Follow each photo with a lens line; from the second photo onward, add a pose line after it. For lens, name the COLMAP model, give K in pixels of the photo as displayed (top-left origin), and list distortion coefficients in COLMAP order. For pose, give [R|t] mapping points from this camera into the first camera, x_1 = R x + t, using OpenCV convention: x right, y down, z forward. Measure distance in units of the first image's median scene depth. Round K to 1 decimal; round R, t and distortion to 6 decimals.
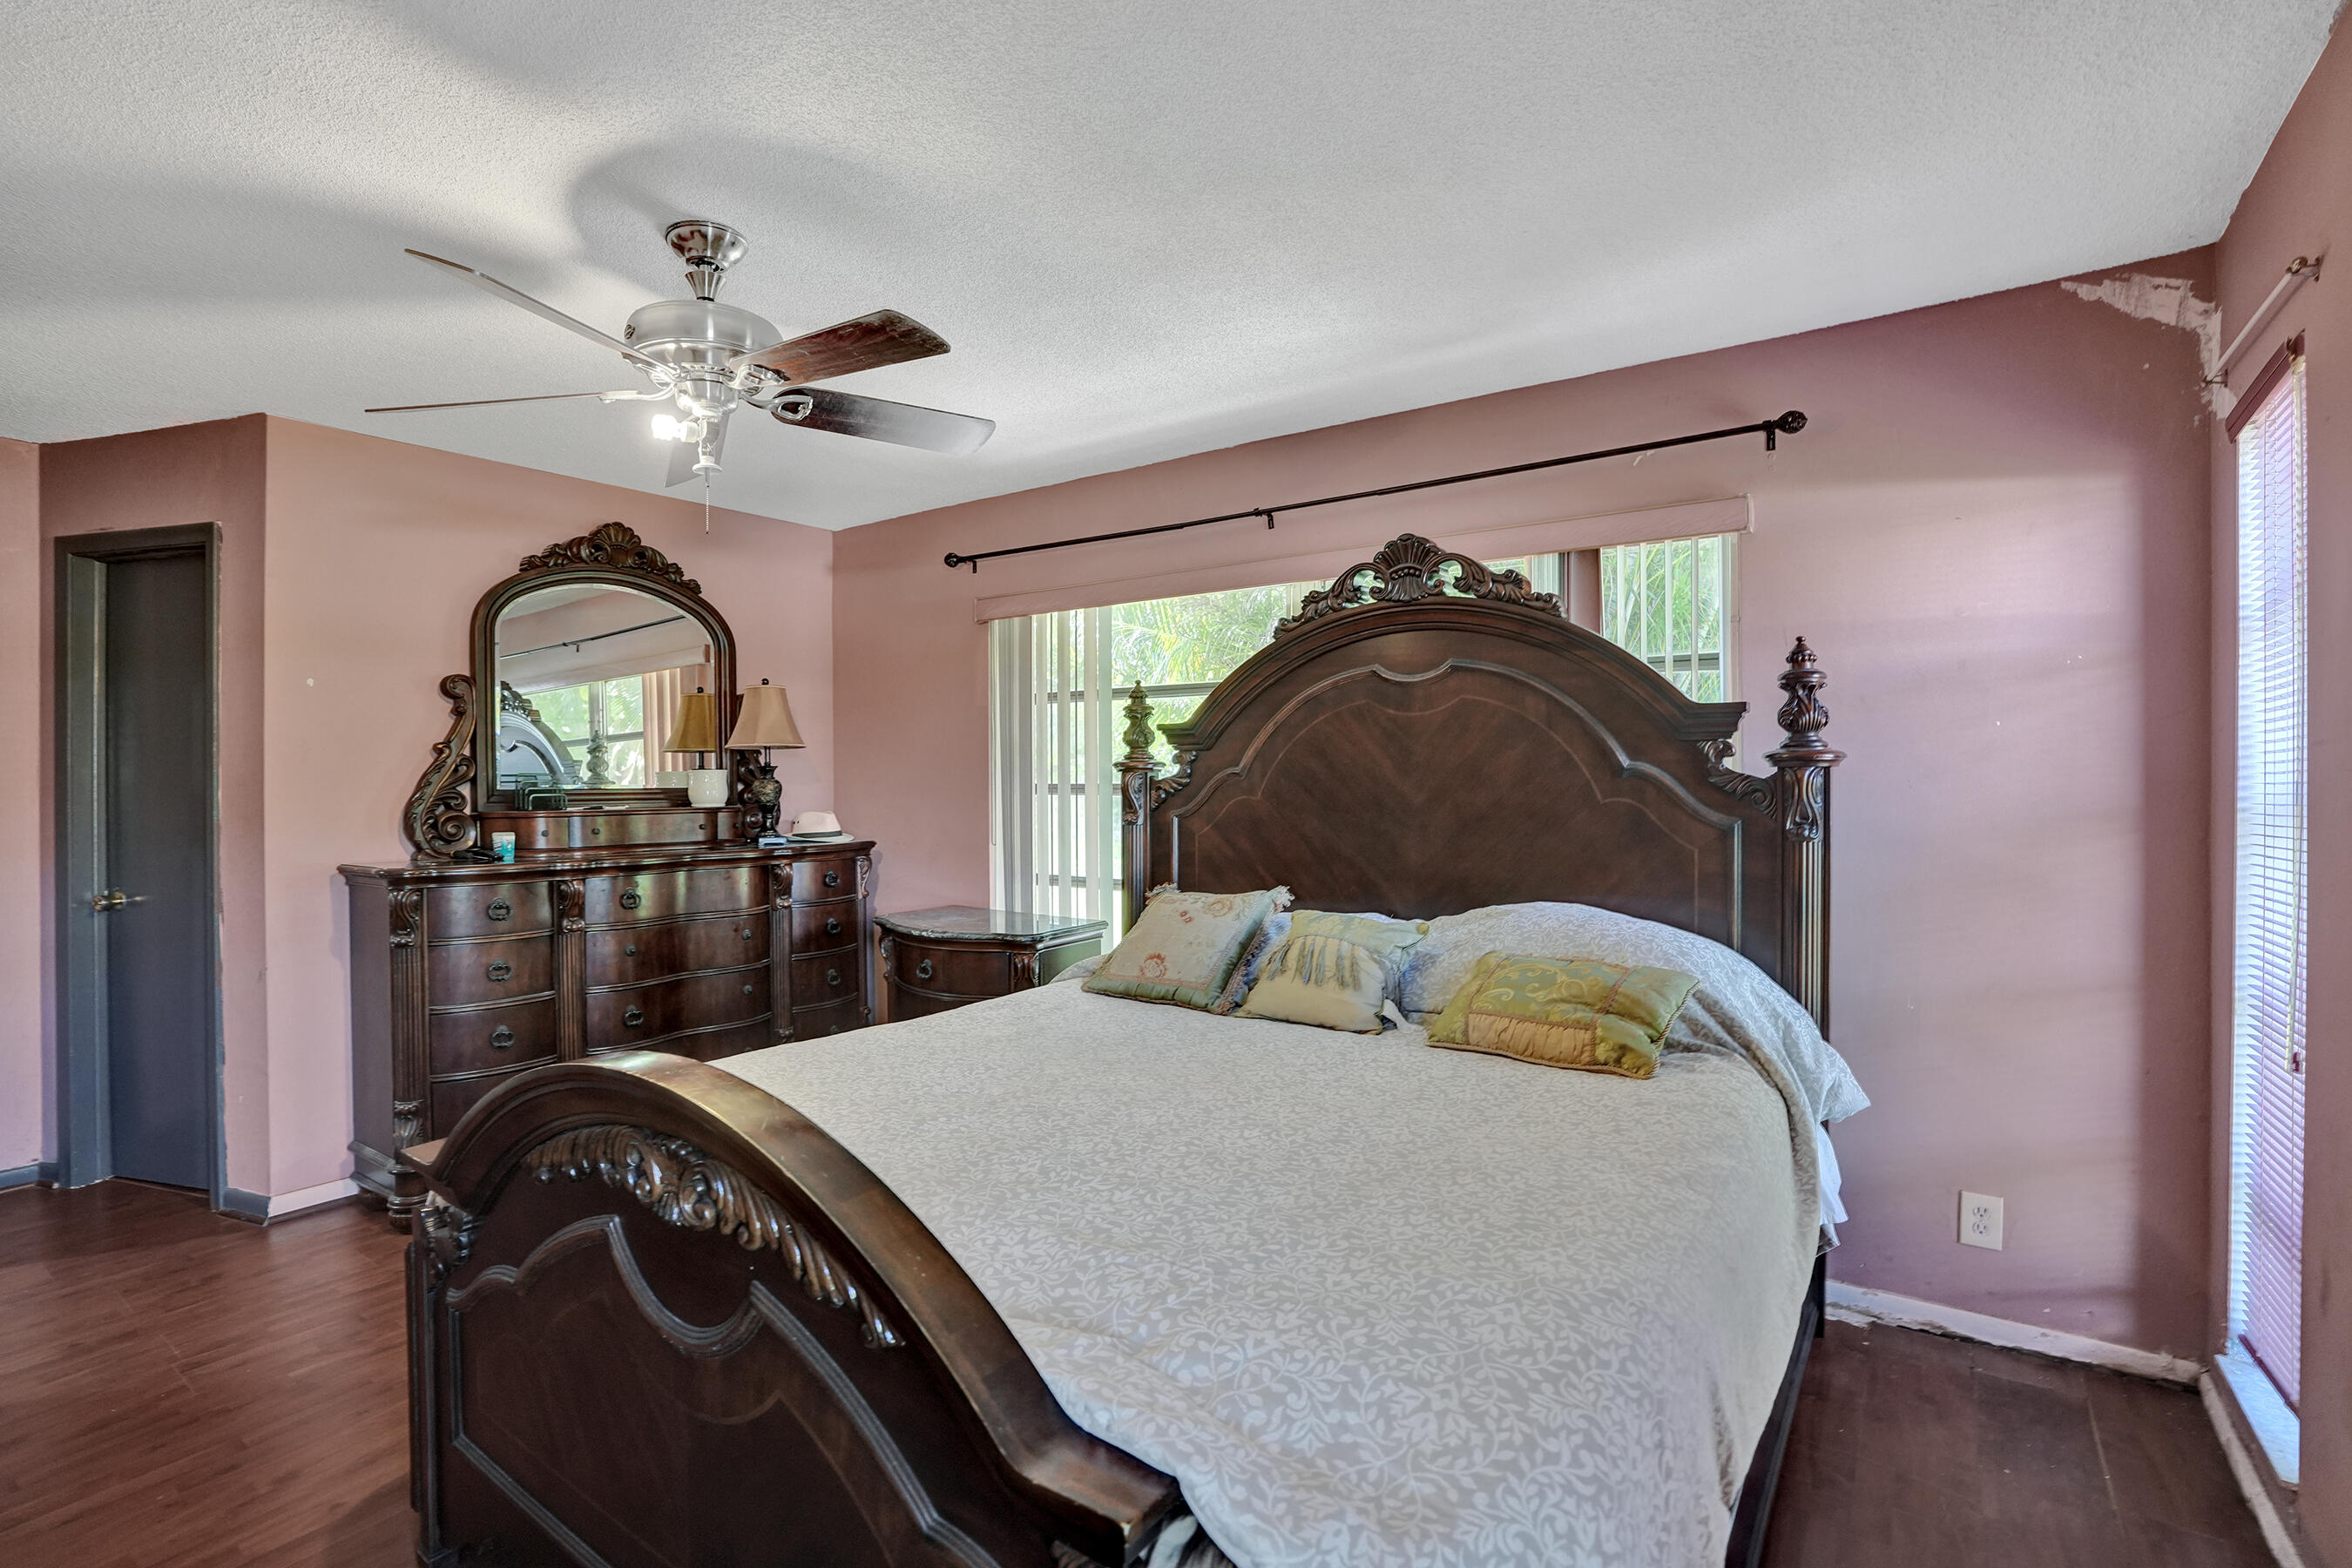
lens RADIAL K [[1090.7, 0, 1178.5], [0, 1090.7, 793.6], [0, 0, 1]] dist [-0.066180, 0.023636]
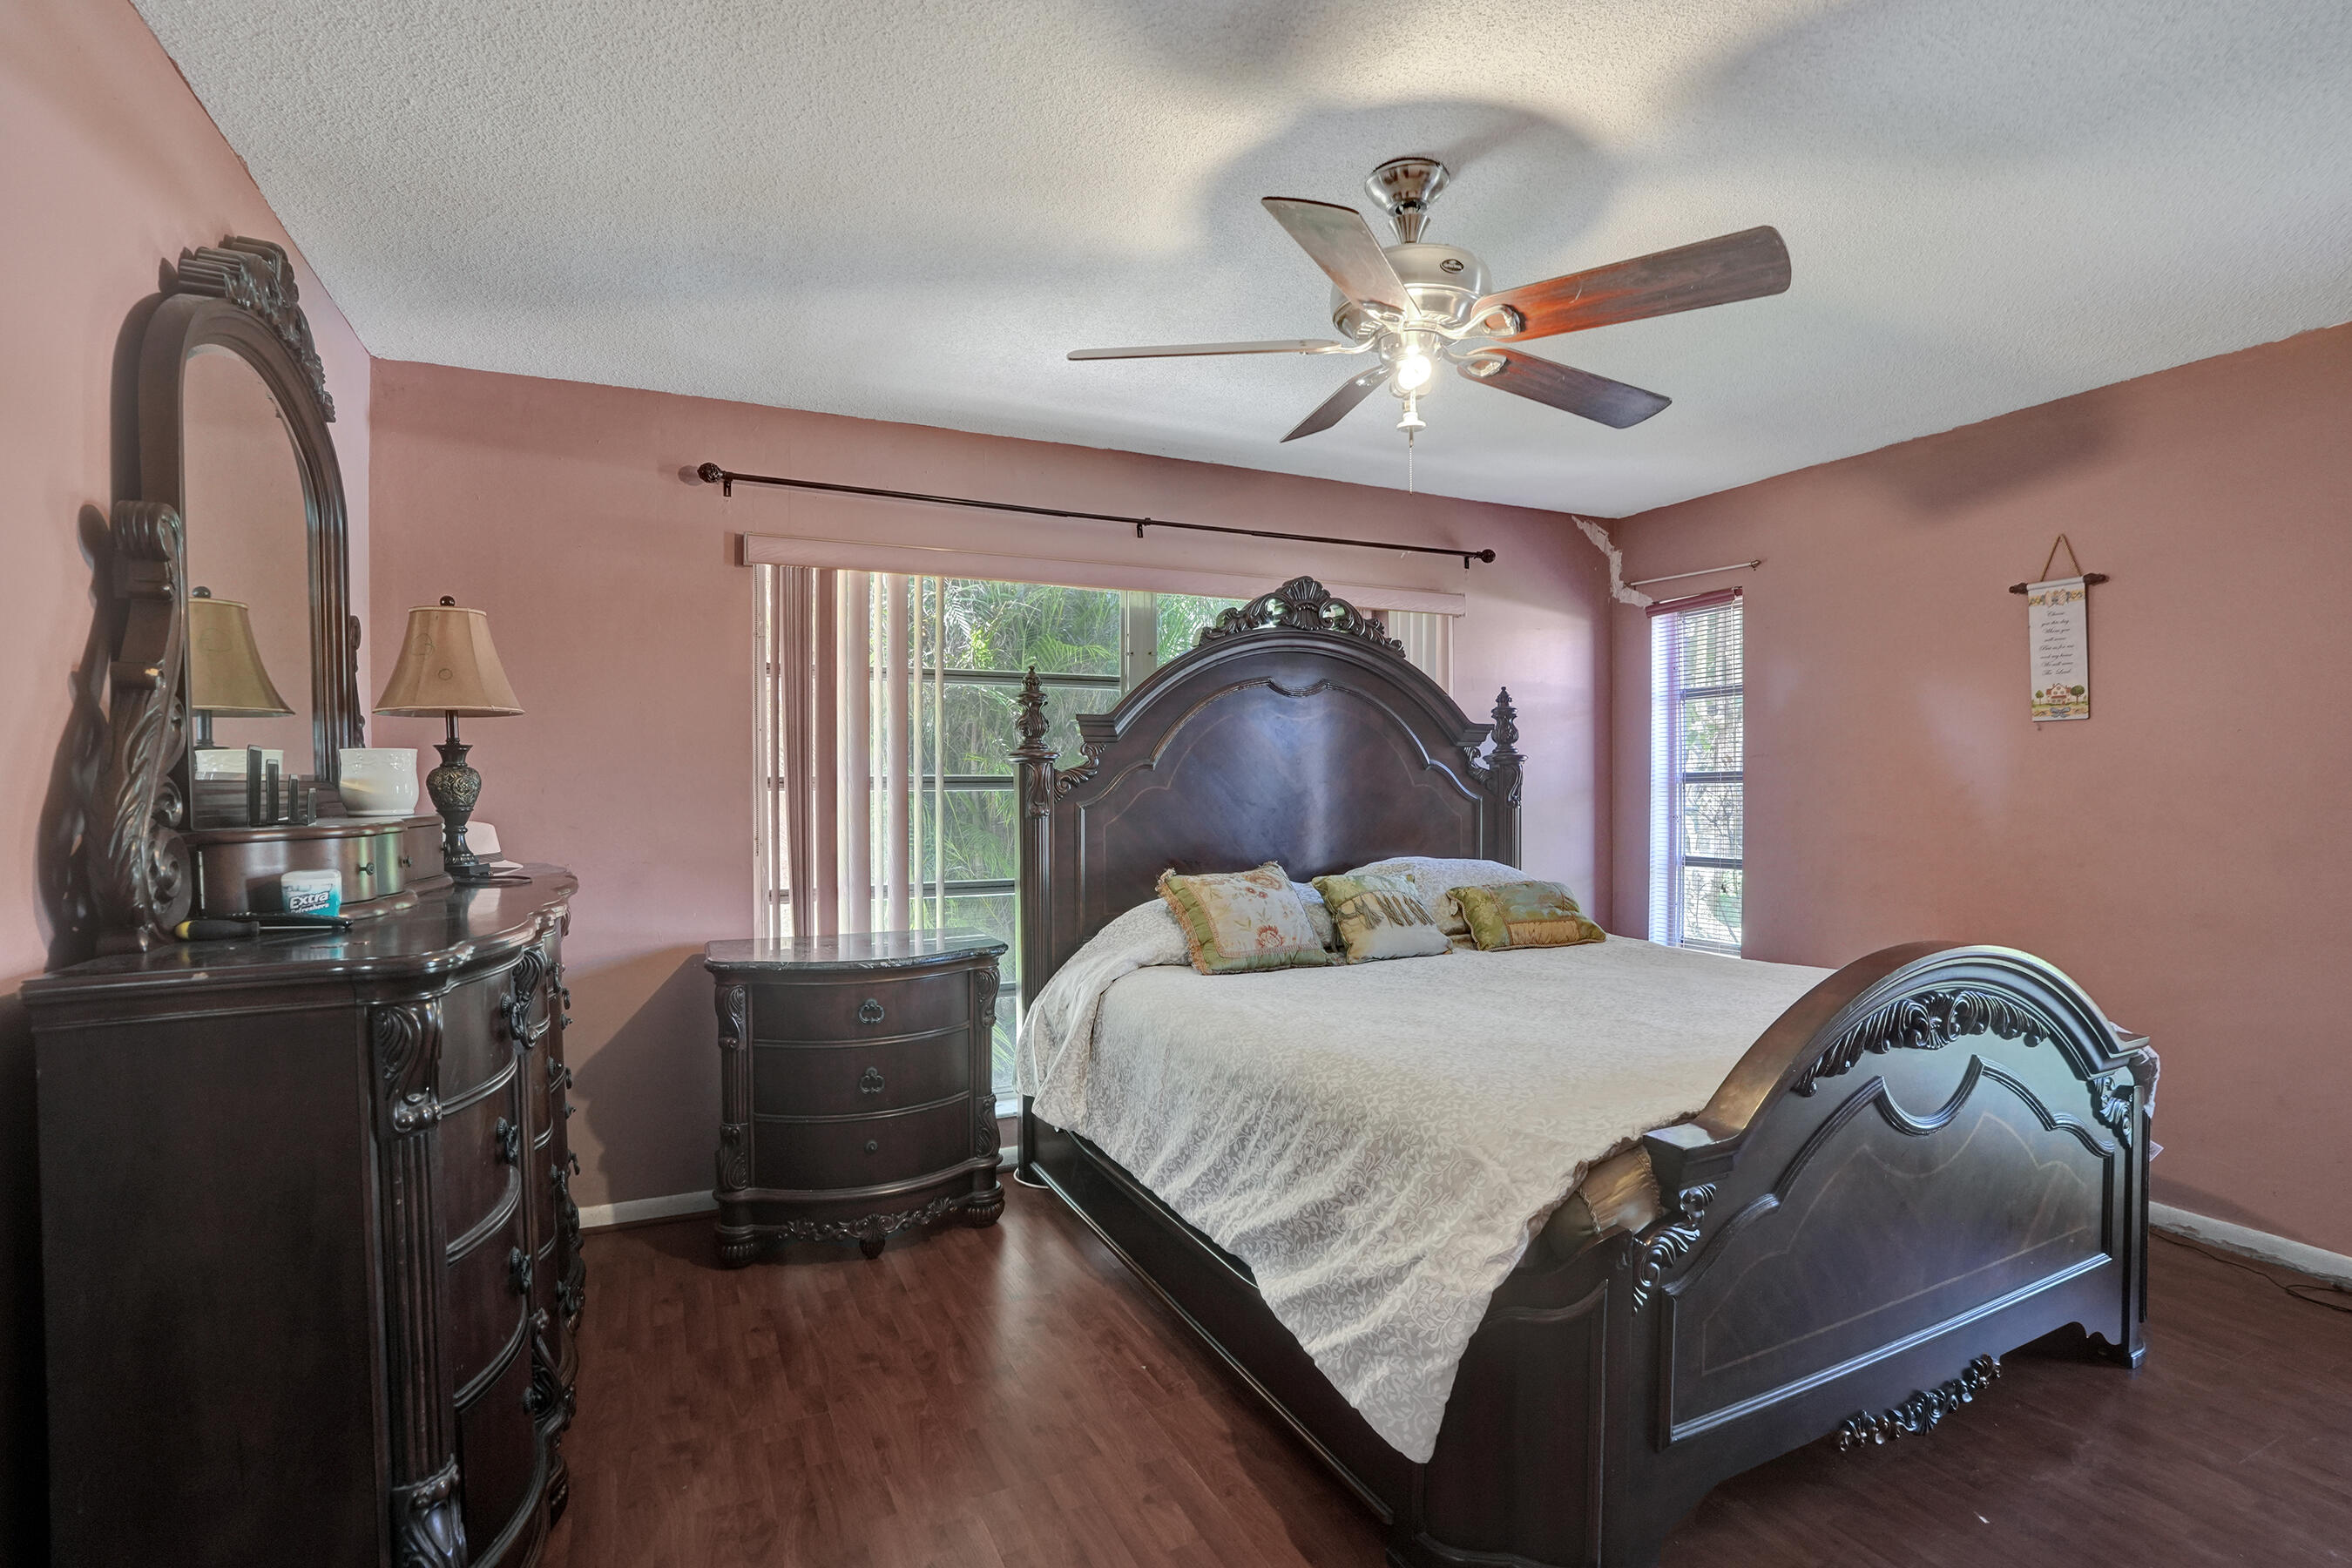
lens RADIAL K [[1090.7, 0, 1180.7], [0, 1090.7, 800.0], [0, 0, 1]] dist [-0.066180, 0.023636]
pose [[0.489637, -0.014204, 0.871811, -0.934819], [0.013925, 0.999867, 0.008469, 0.007801], [-0.871815, 0.007993, 0.489770, 0.490713]]
